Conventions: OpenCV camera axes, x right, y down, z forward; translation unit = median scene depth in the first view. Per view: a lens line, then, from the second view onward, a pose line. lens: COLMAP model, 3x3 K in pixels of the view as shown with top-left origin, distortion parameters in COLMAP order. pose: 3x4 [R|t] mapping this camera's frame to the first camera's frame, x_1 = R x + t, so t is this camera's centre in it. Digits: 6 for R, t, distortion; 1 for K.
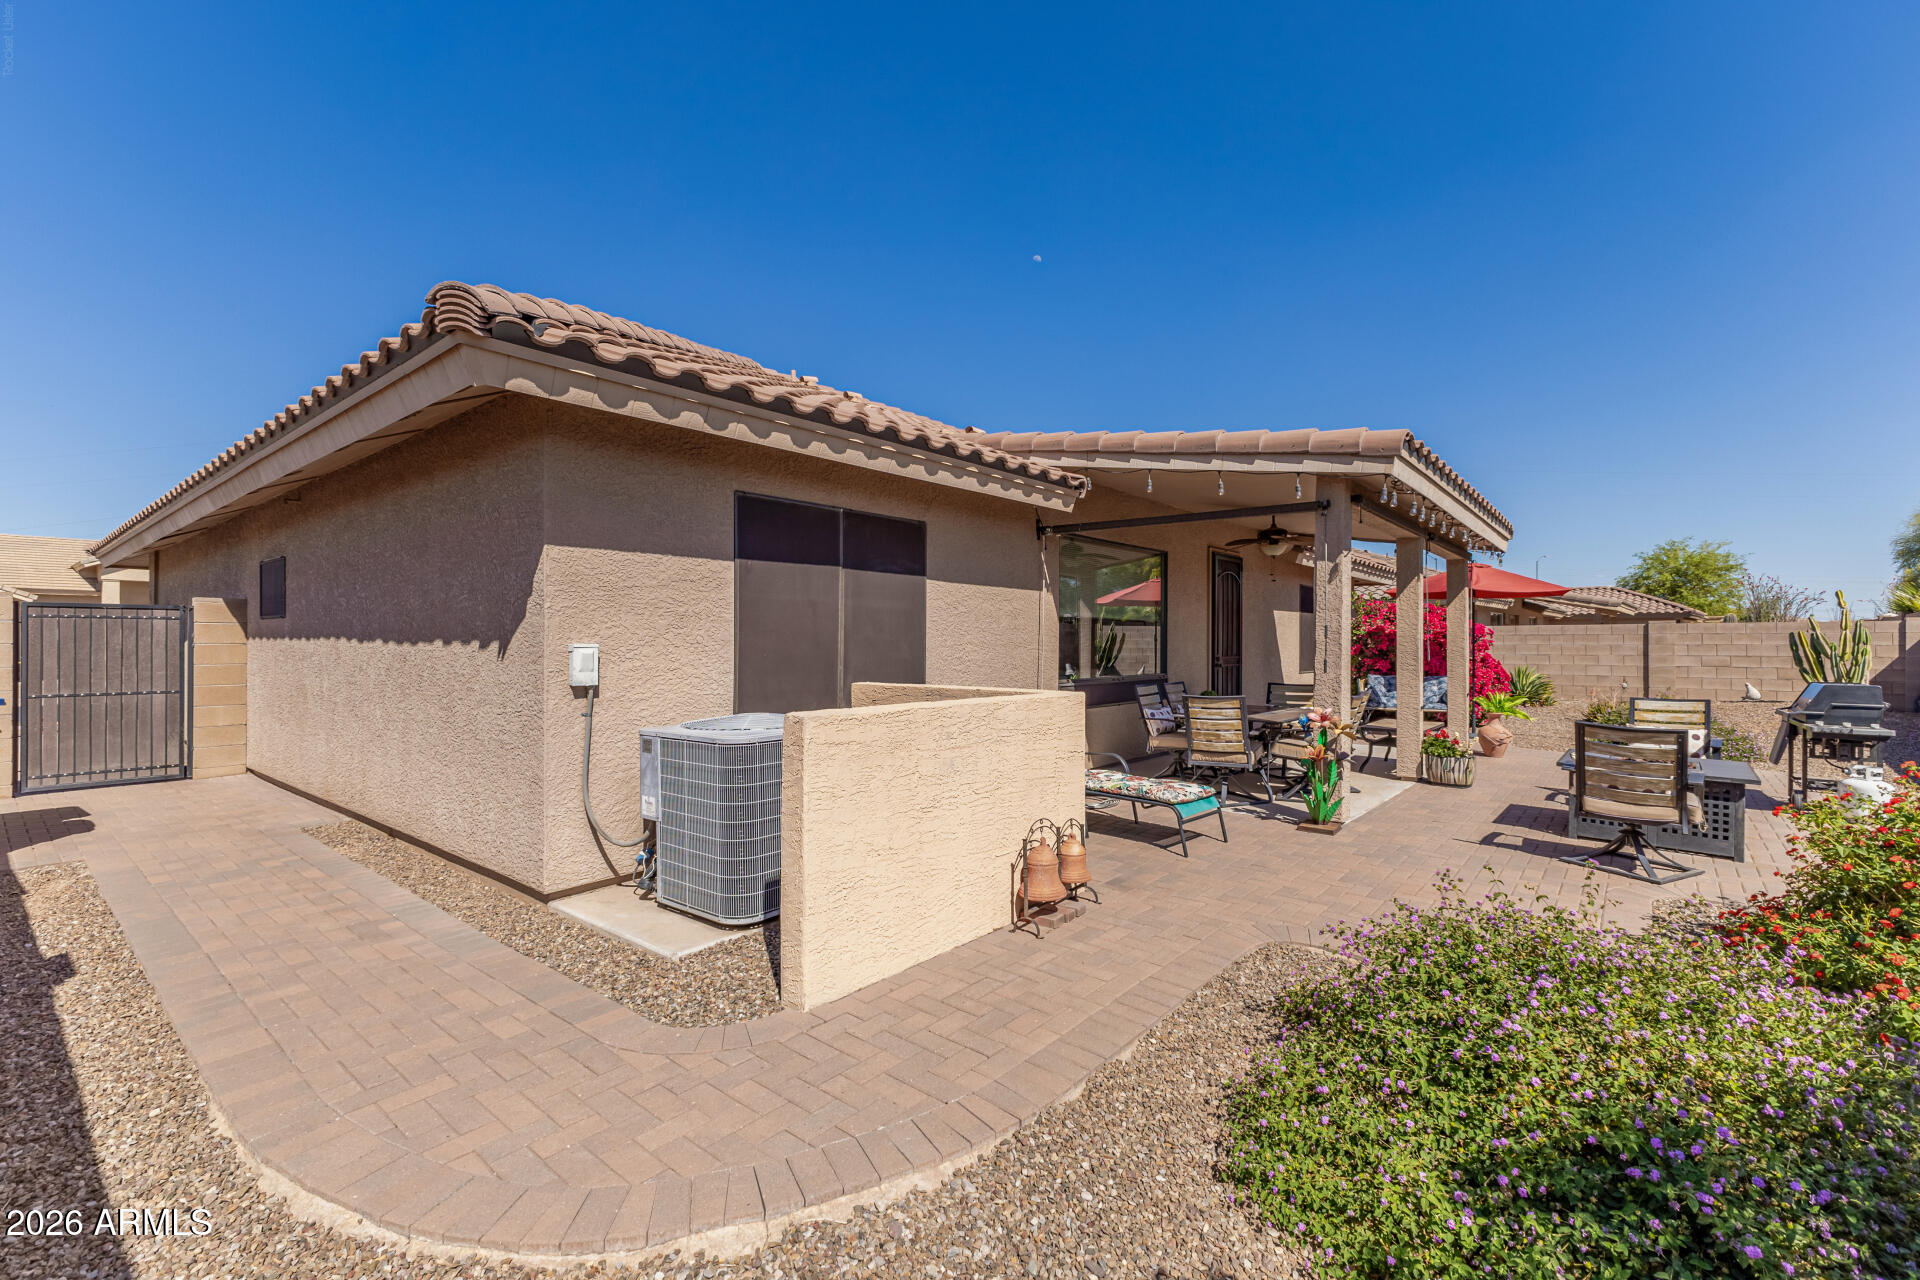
lens RADIAL K [[819.1, 0, 957.1], [0, 819.1, 635.9], [0, 0, 1]] dist [0.002940, -0.000353]
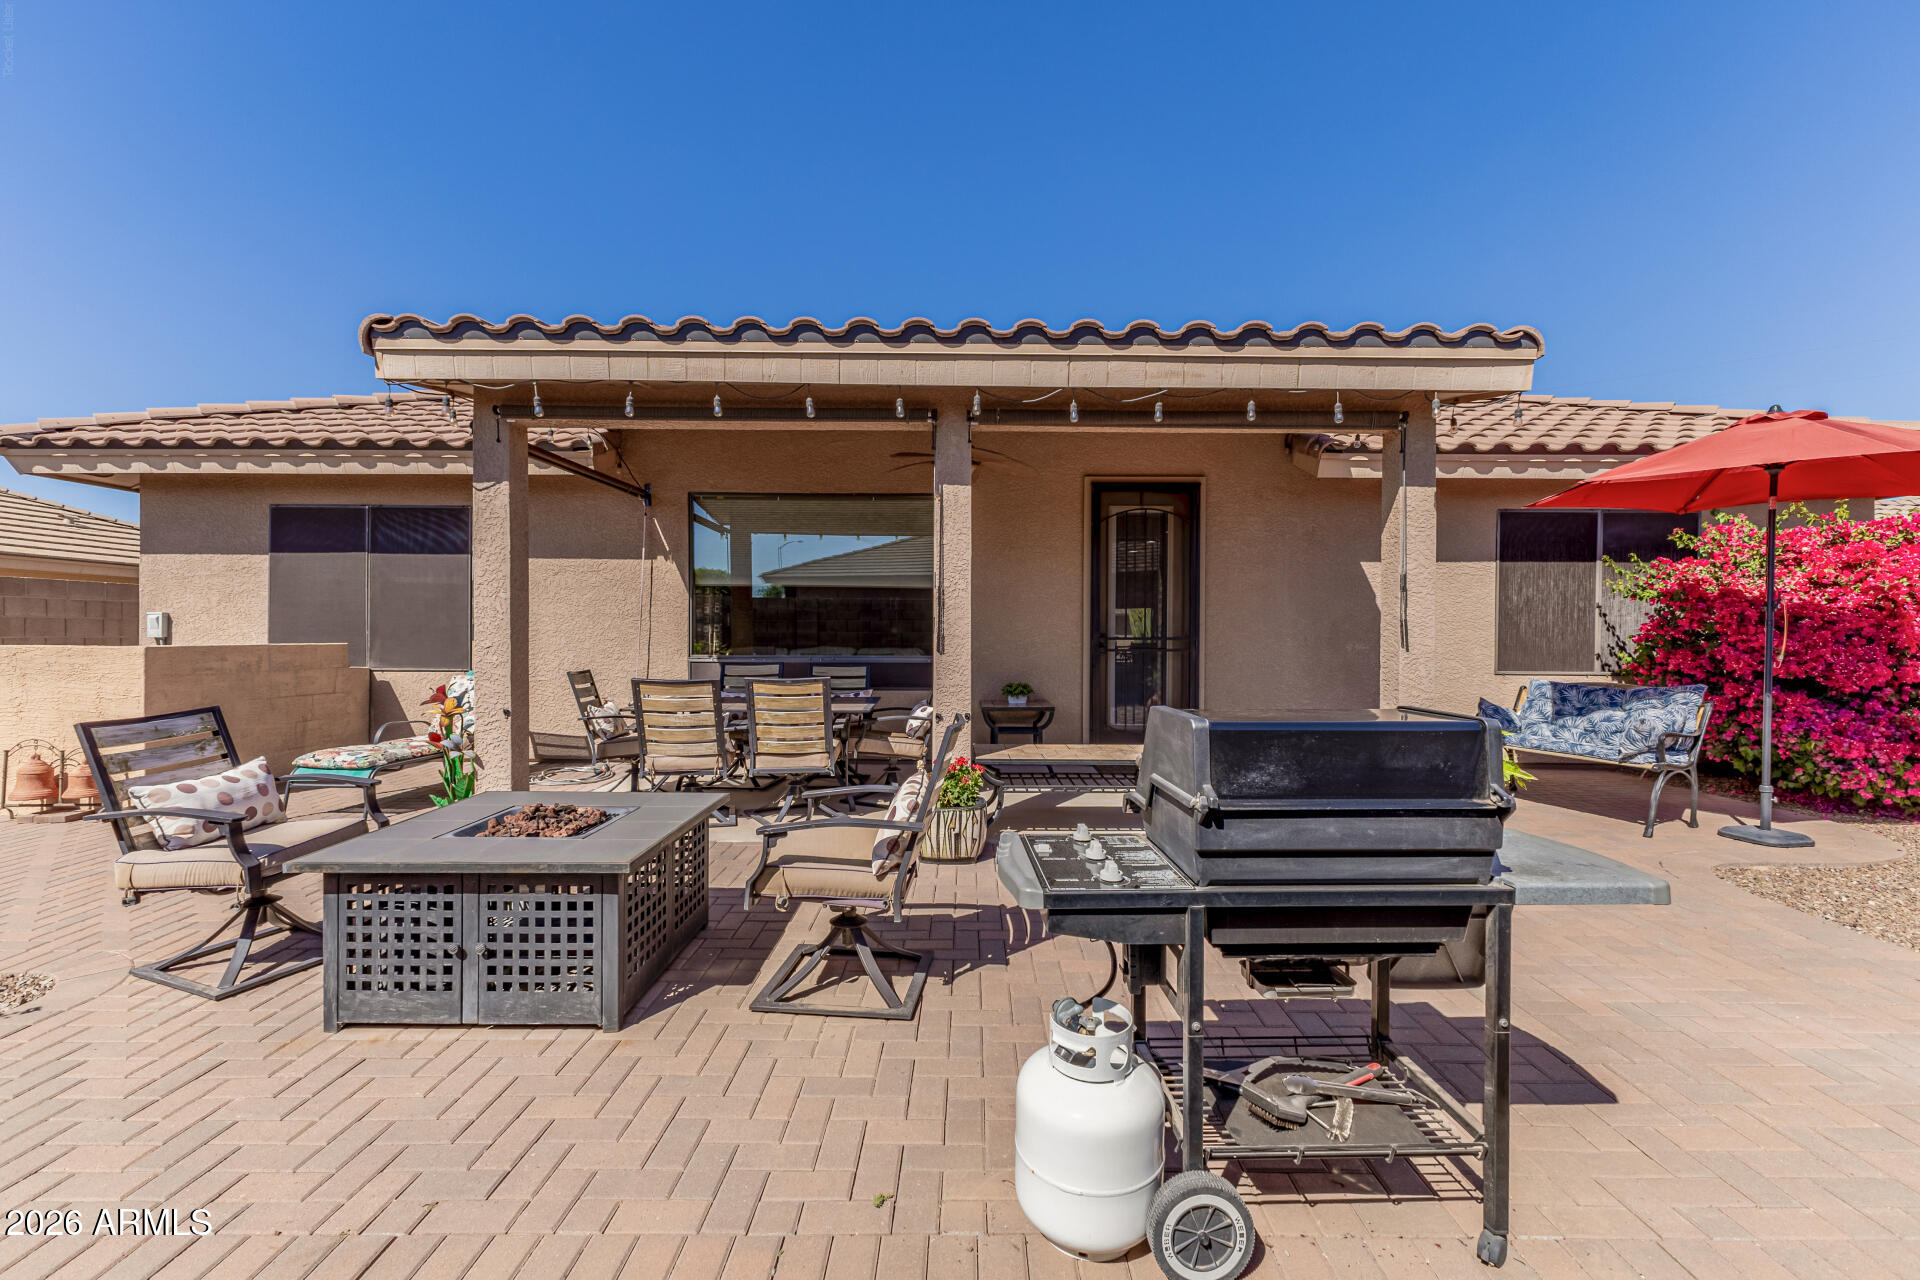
lens RADIAL K [[819.1, 0, 959.4], [0, 819.1, 632.0], [0, 0, 1]] dist [0.002940, -0.000353]
pose [[0.641907, 0.003730, -0.766773, 1.425287], [-0.001154, 0.999992, 0.003899, 0.032269], [0.766782, -0.001618, 0.641906, 0.900930]]
